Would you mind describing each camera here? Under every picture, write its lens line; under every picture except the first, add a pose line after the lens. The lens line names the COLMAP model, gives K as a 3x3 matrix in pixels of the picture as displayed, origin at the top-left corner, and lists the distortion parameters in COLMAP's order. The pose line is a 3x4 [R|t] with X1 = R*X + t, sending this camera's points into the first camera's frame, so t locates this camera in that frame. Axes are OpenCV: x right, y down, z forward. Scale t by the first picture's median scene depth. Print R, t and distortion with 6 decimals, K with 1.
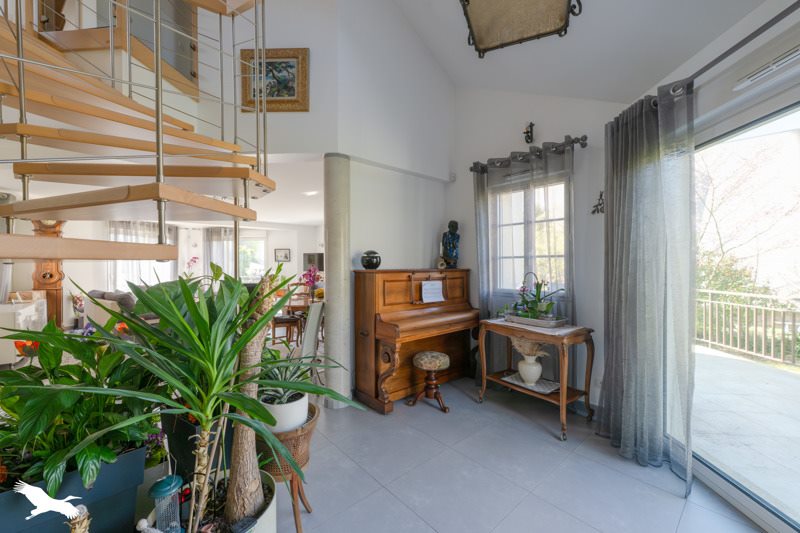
lens RADIAL K [[322.3, 0, 402.7], [0, 322.3, 266.5], [0, 0, 1]] dist [0.001828, 0.000146]
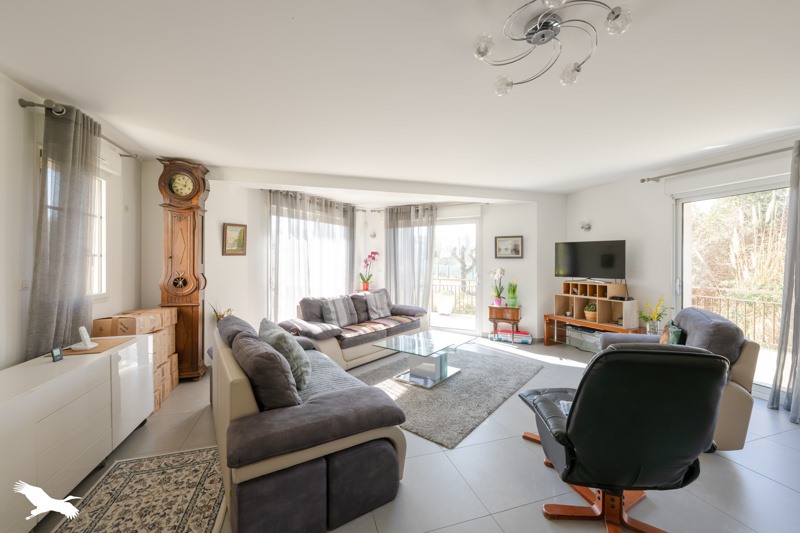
lens RADIAL K [[322.3, 0, 399.8], [0, 322.3, 263.0], [0, 0, 1]] dist [0.001828, 0.000146]
pose [[0.912316, 0.005304, -0.409452, -0.321272], [-0.006285, 0.999980, -0.001049, -0.005437], [0.409438, 0.003531, 0.912331, 0.407867]]
